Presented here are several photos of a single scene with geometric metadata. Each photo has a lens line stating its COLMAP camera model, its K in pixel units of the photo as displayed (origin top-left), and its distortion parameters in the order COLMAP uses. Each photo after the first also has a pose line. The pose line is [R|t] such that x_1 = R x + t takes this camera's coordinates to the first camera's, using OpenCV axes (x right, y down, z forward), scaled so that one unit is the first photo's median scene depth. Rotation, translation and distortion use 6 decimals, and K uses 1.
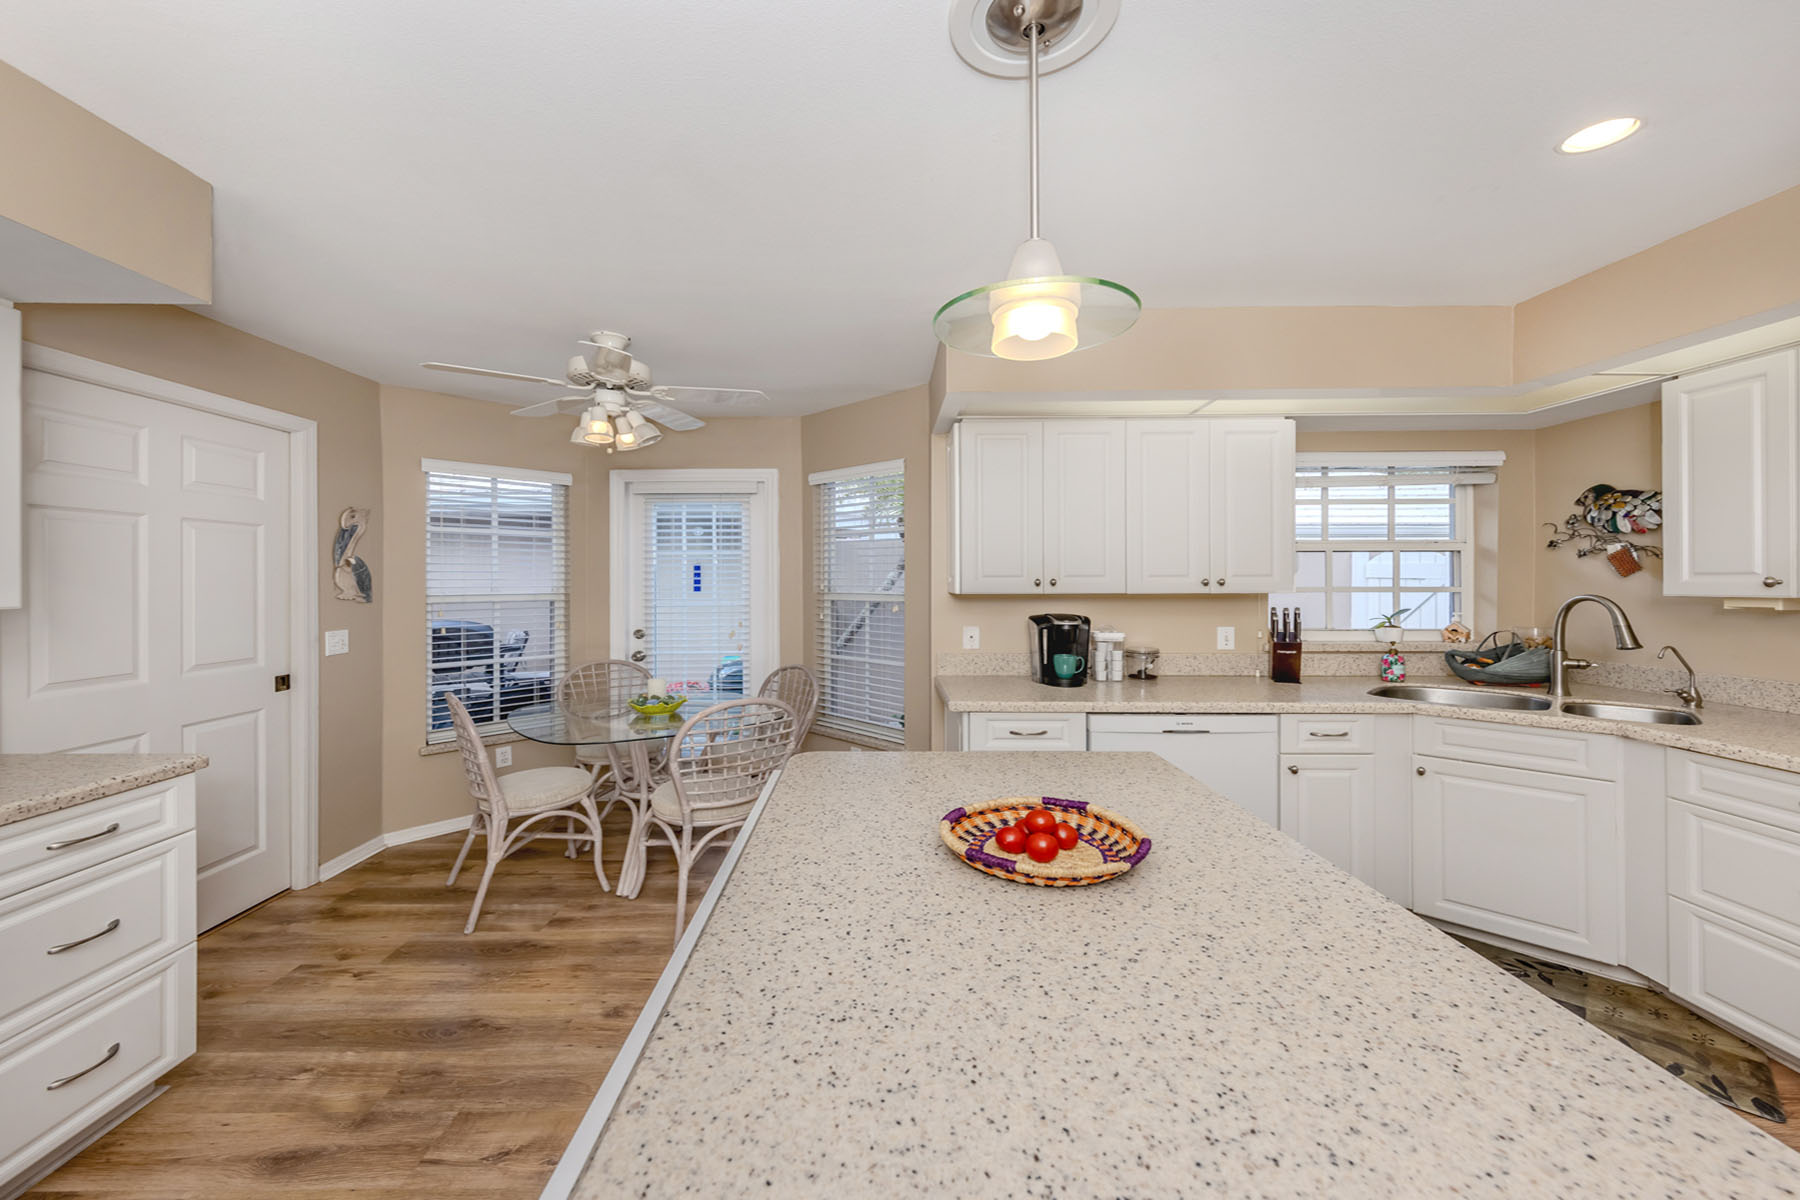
lens RADIAL K [[698.9, 0, 902.3], [0, 698.9, 579.1], [0, 0, 1]] dist [0.004833, -0.000409]
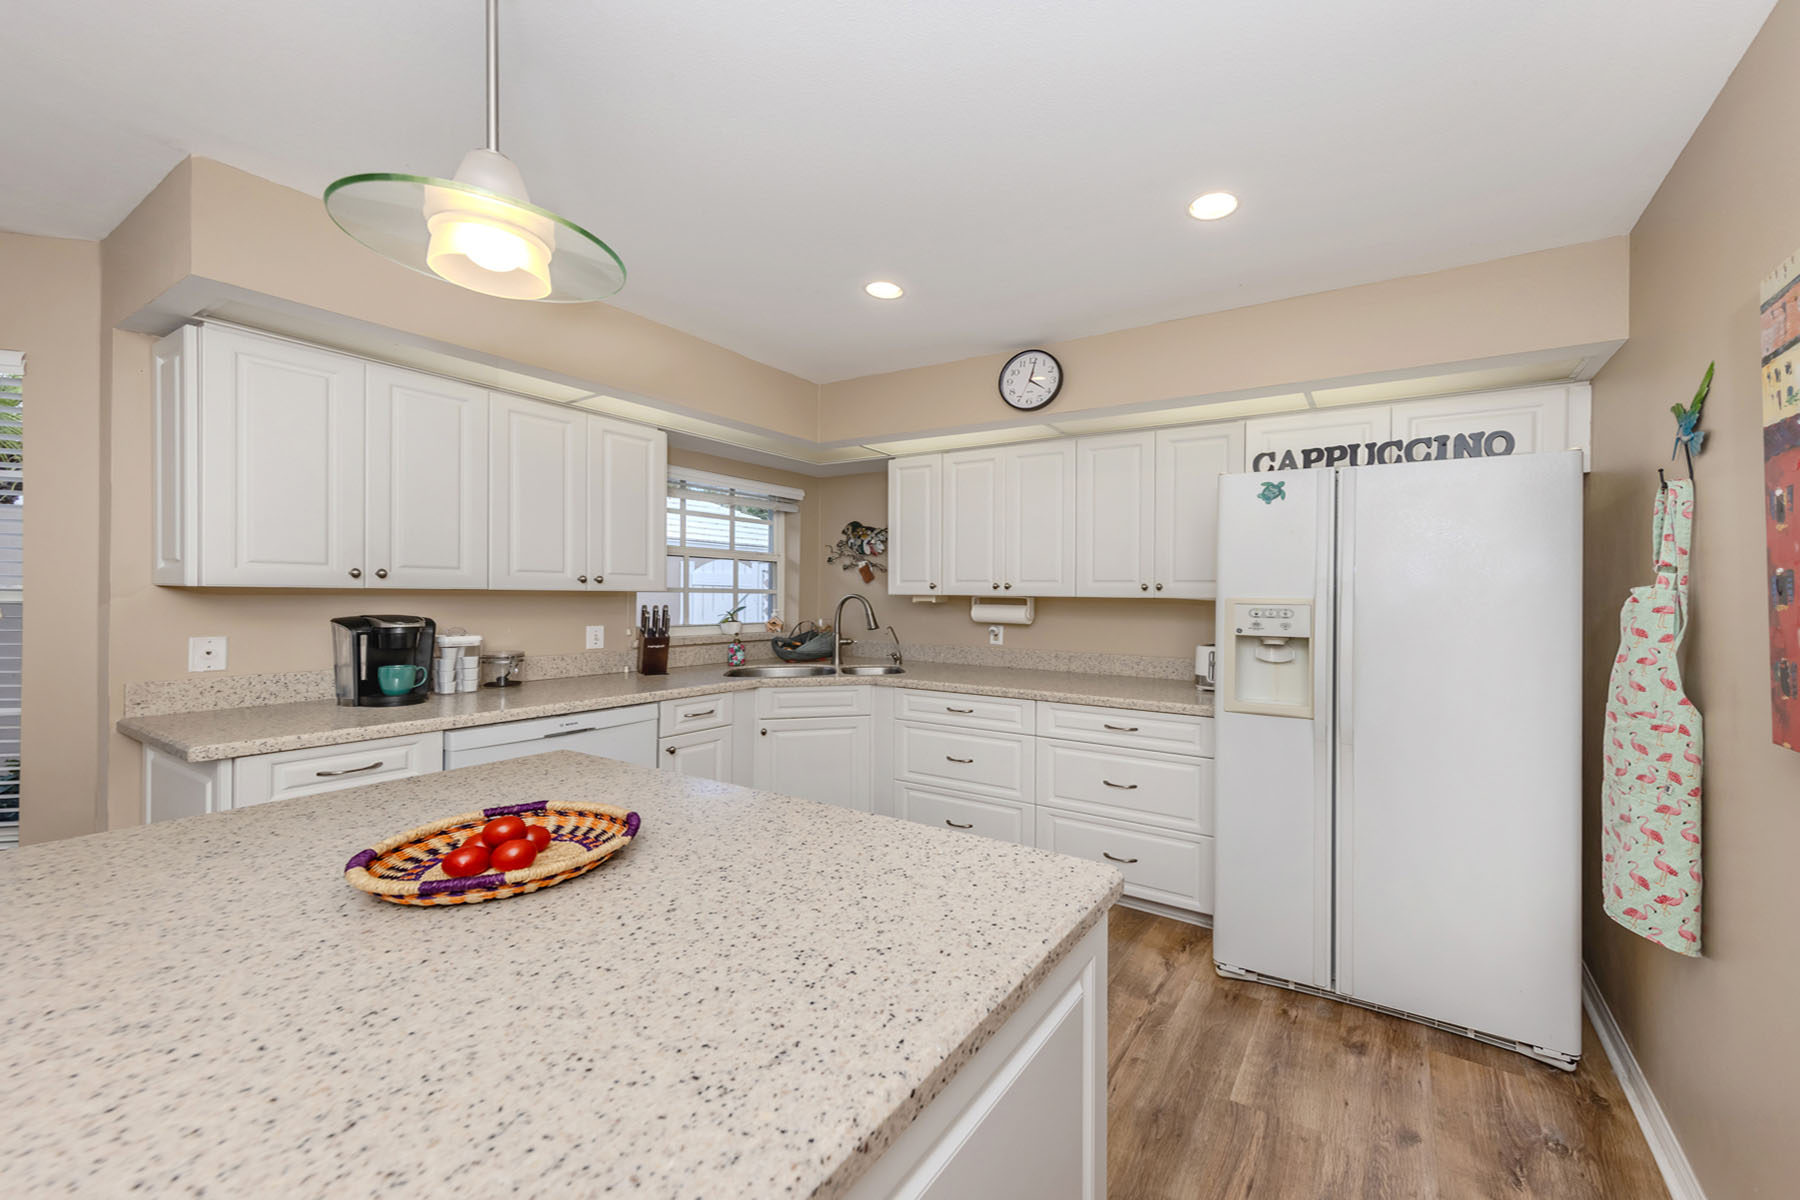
lens RADIAL K [[684.4, 0, 984.9], [0, 684.4, 596.4], [0, 0, 1]] dist [0.000213, -0.000241]
pose [[0.507785, 0.008806, 0.861439, -0.107485], [-0.013448, 0.999907, -0.002294, 0.023020], [-0.861379, -0.010419, 0.507856, 0.025789]]
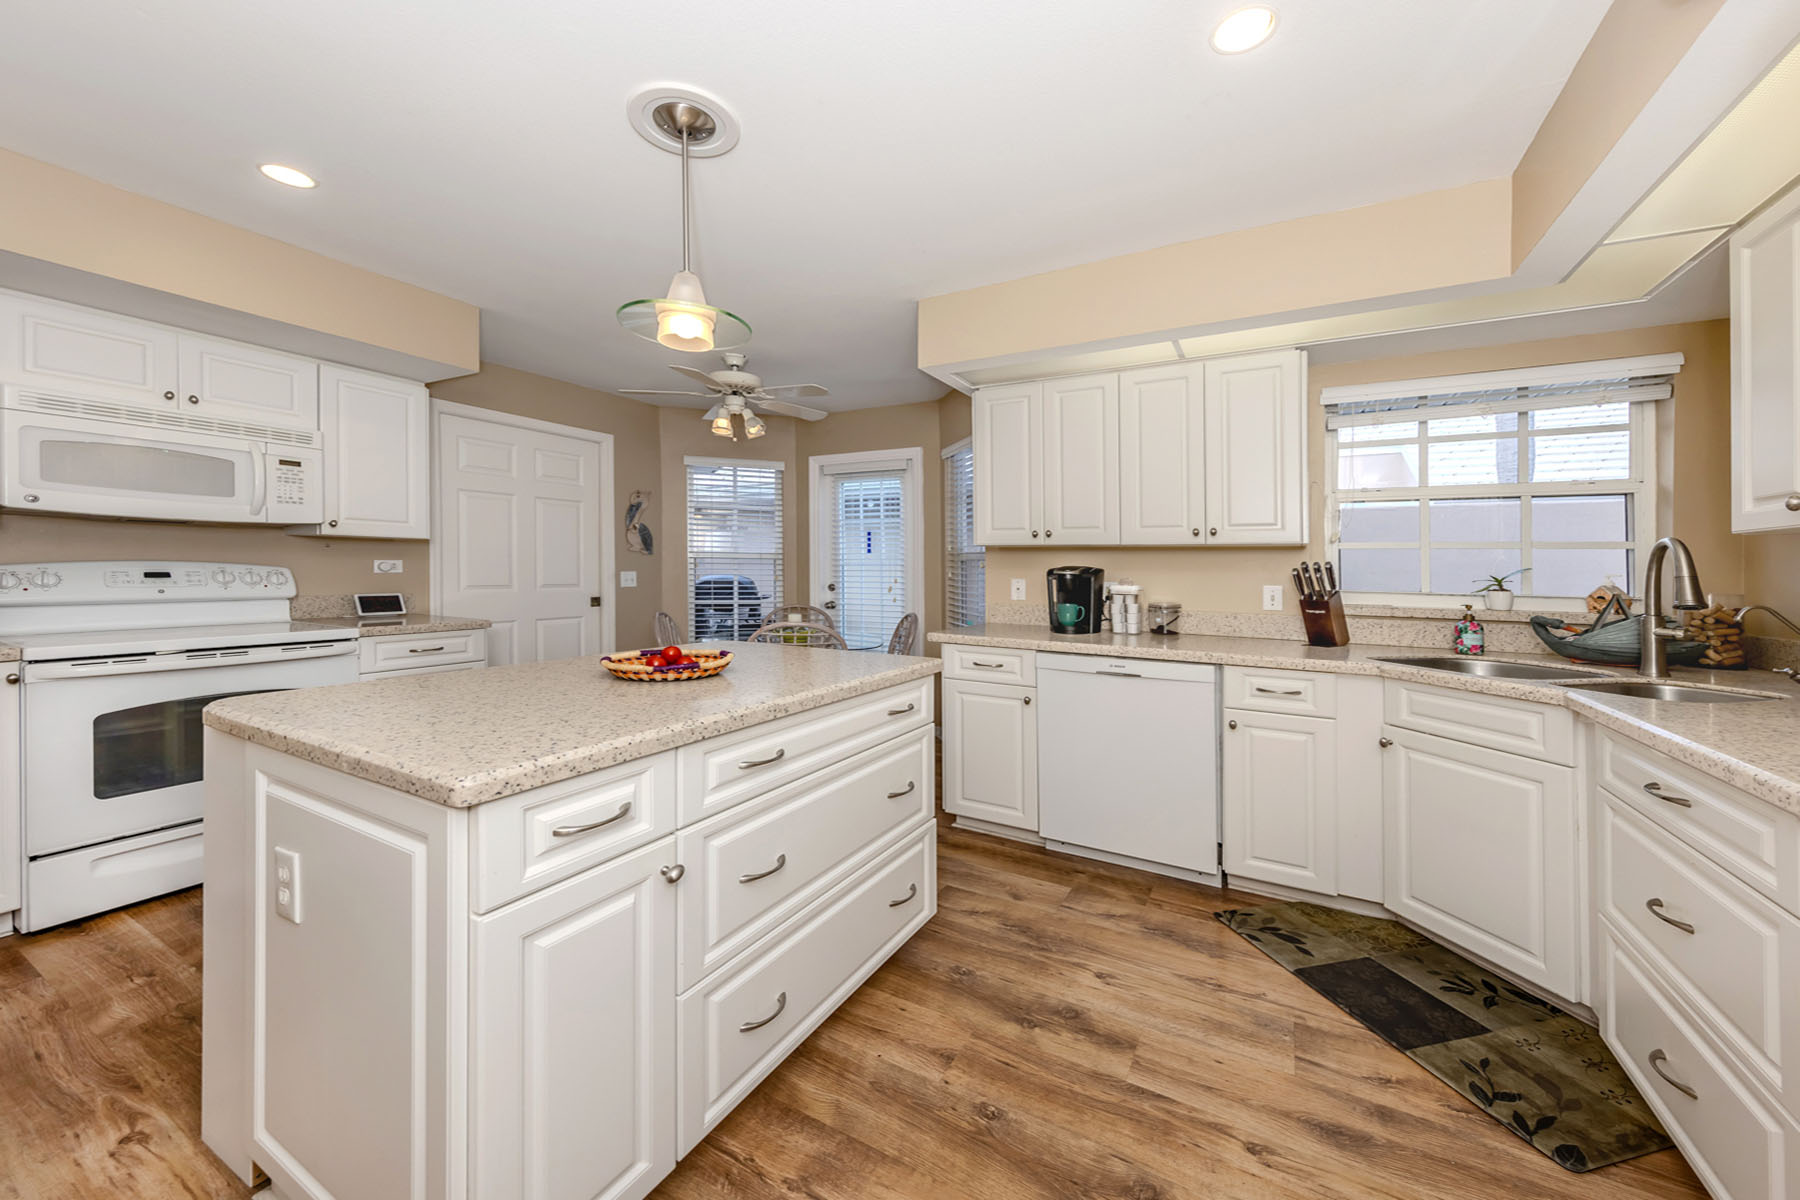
lens RADIAL K [[707.5, 0, 901.7], [0, 707.5, 568.3], [0, 0, 1]] dist [0.013821, 0.000006]
pose [[0.867417, 0.018182, -0.497250, 0.564926], [-0.017693, 0.999827, 0.005695, 0.055542], [0.497268, 0.003858, 0.867589, -0.053250]]
